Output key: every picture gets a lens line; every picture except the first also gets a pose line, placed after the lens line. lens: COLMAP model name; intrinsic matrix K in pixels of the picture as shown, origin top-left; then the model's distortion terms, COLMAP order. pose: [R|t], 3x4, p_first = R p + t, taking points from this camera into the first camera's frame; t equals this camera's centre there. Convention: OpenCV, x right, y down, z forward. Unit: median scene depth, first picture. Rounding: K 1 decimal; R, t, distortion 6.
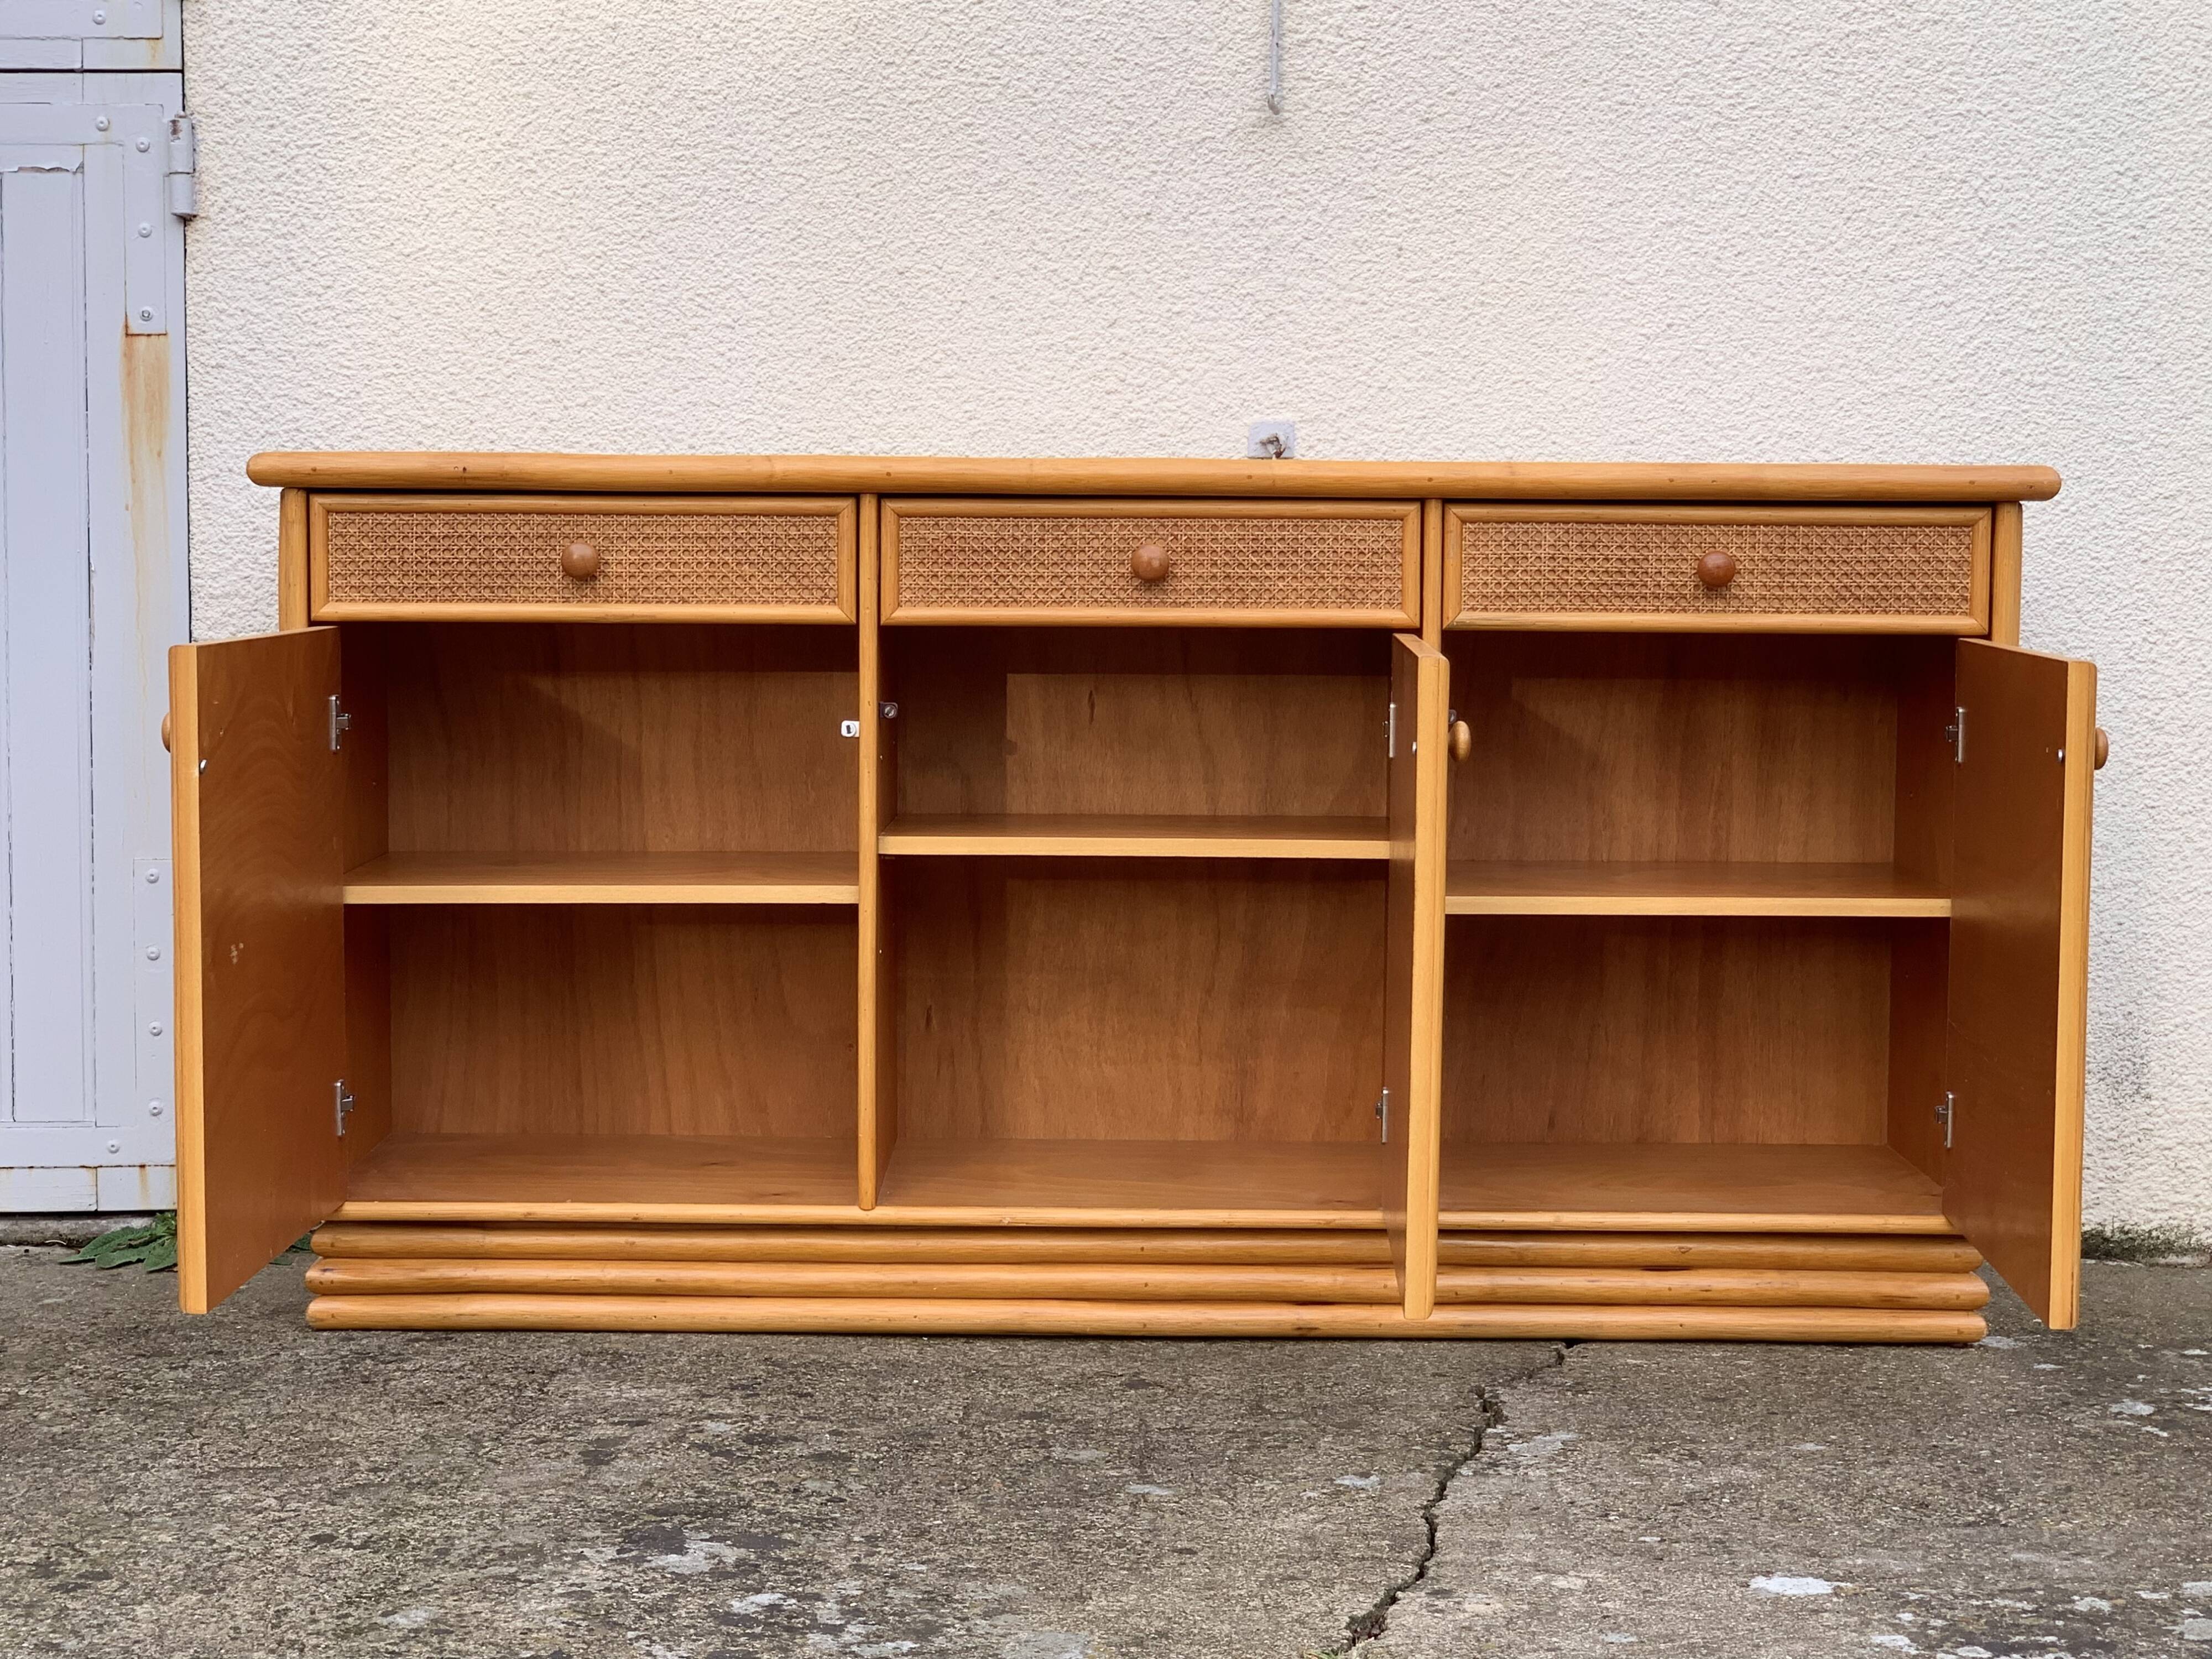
lens RADIAL K [[3826.8, 0, 1076.9], [0, 3826.8, 789.8], [0, 0, 1]] dist [0.052164, 0.000000]
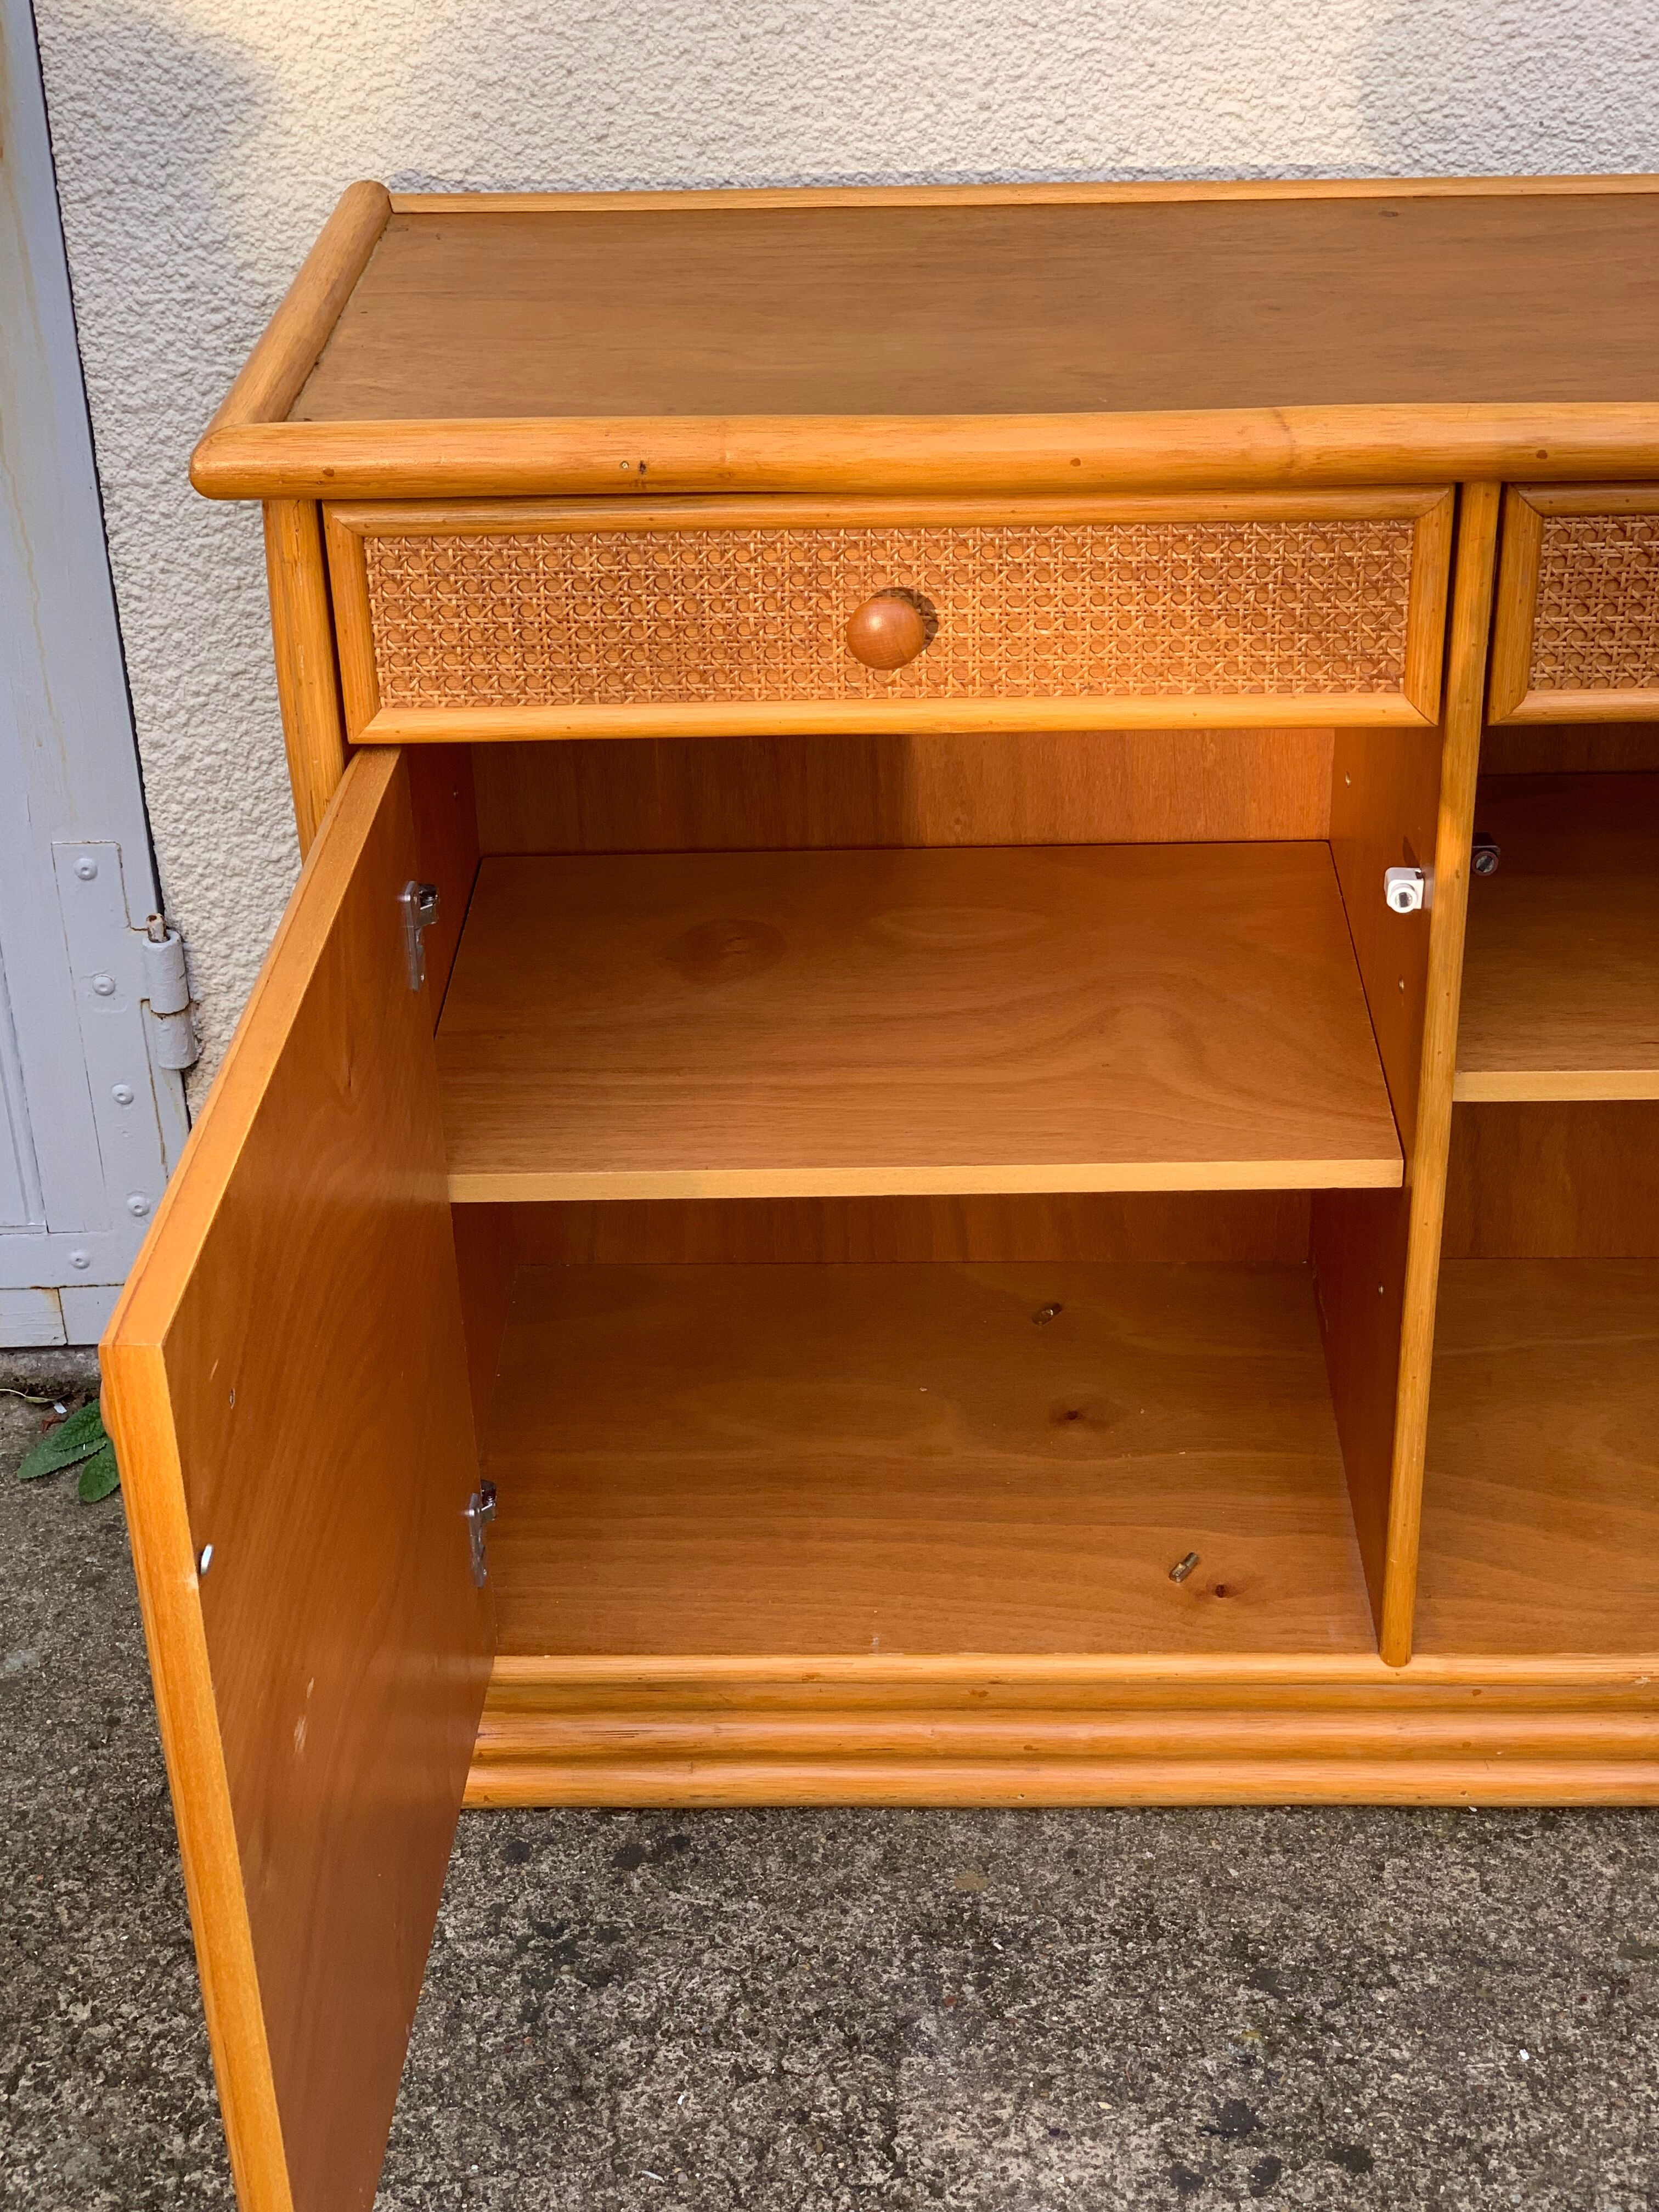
lens RADIAL K [[3388.6, 0, 824.5], [0, 3388.6, 1105.9], [0, 0, 1]] dist [0.014310, 0.000000]
pose [[0.999208, -0.016842, -0.036047, -0.120035], [0.030855, 0.900011, 0.434773, -0.189117], [0.025120, -0.435541, 0.899818, 0.571736]]
